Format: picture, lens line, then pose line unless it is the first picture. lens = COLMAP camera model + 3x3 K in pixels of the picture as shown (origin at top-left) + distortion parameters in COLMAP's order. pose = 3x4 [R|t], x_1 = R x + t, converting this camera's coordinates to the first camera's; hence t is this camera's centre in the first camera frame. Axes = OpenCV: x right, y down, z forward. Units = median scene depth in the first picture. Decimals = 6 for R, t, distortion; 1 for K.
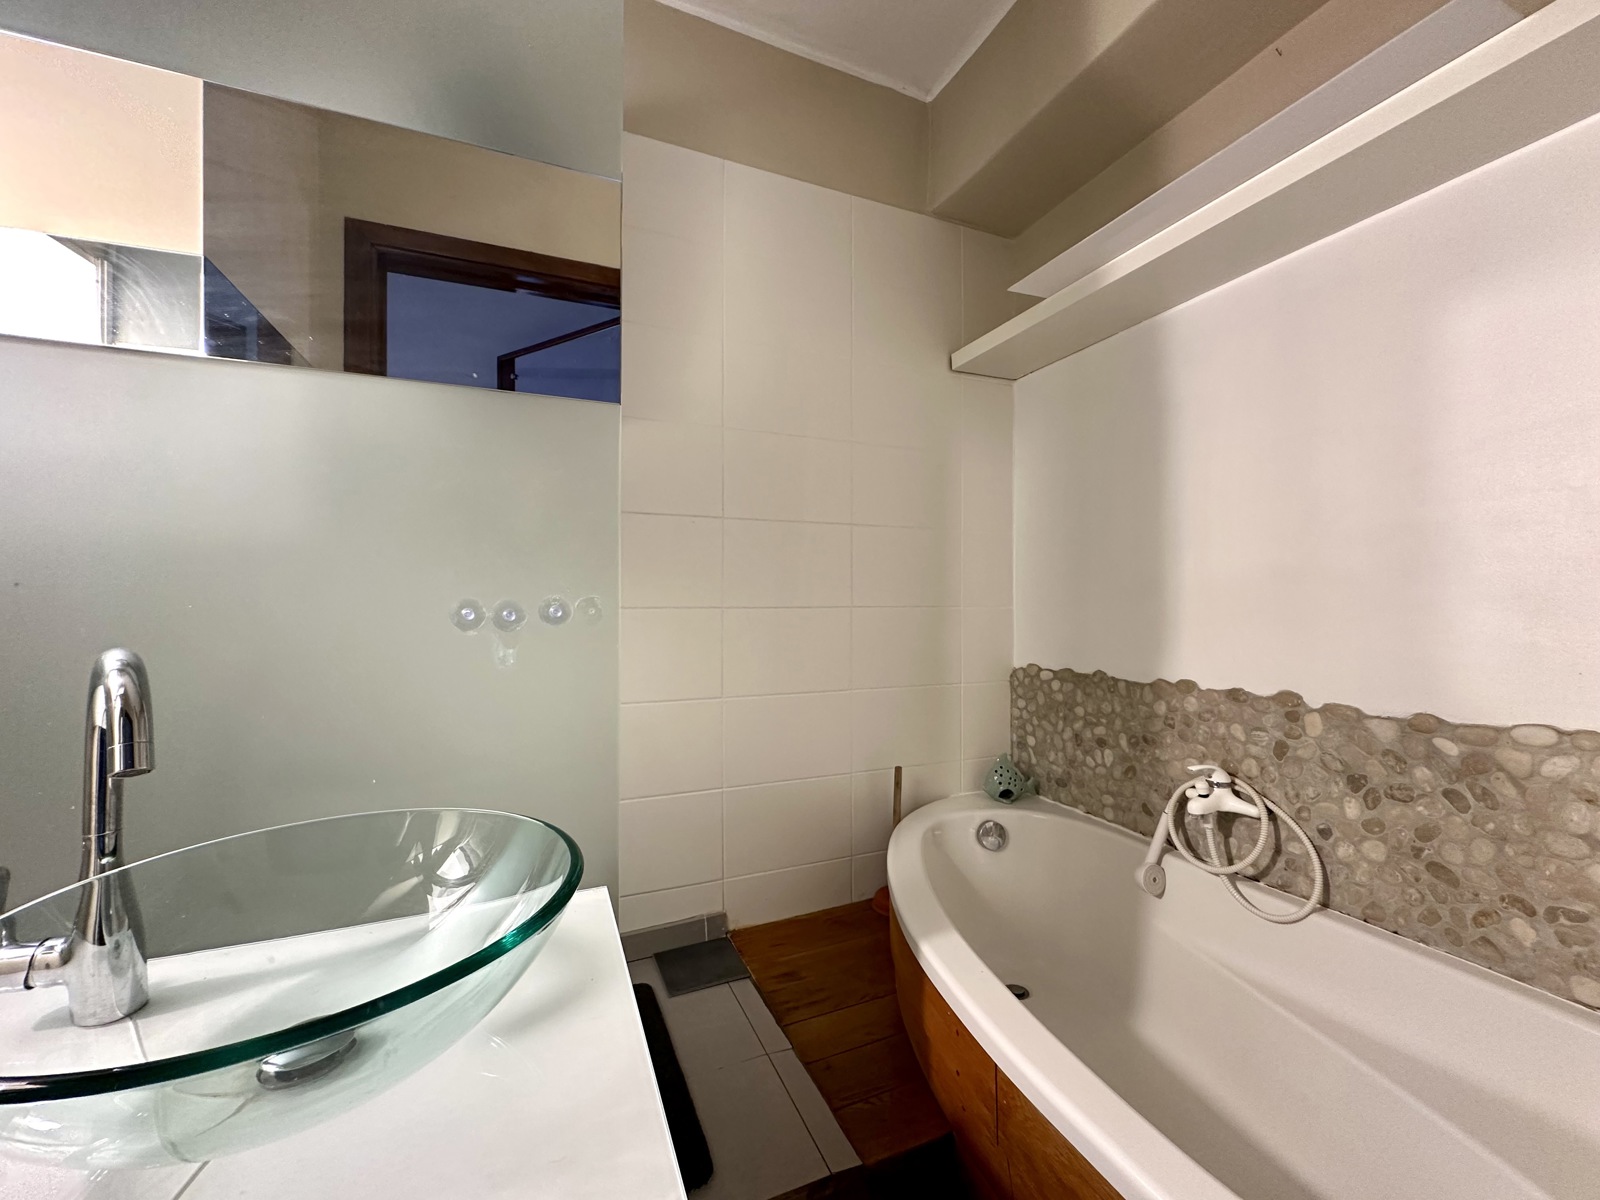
lens RADIAL K [[638.6, 0, 806.4], [0, 638.6, 601.1], [0, 0, 1]] dist [-0.001387, -0.000118]
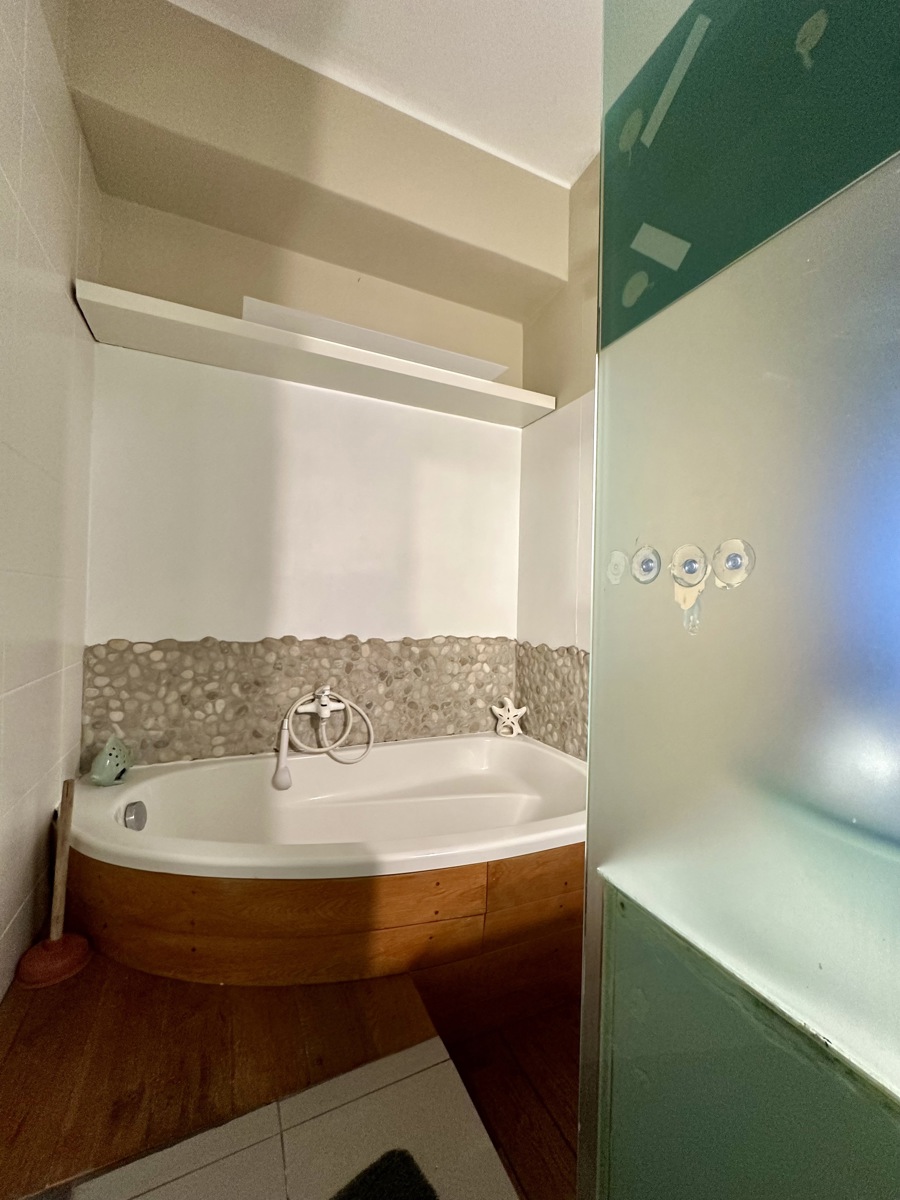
lens RADIAL K [[478.9, 0, 454.9], [0, 478.9, 597.3], [0, 0, 1]] dist [-0.001387, -0.000118]
pose [[-0.023537, 0.001993, 0.999721, -0.518268], [-0.028568, 0.999588, -0.002665, 0.025615], [-0.999315, -0.028623, -0.023470, 0.629421]]
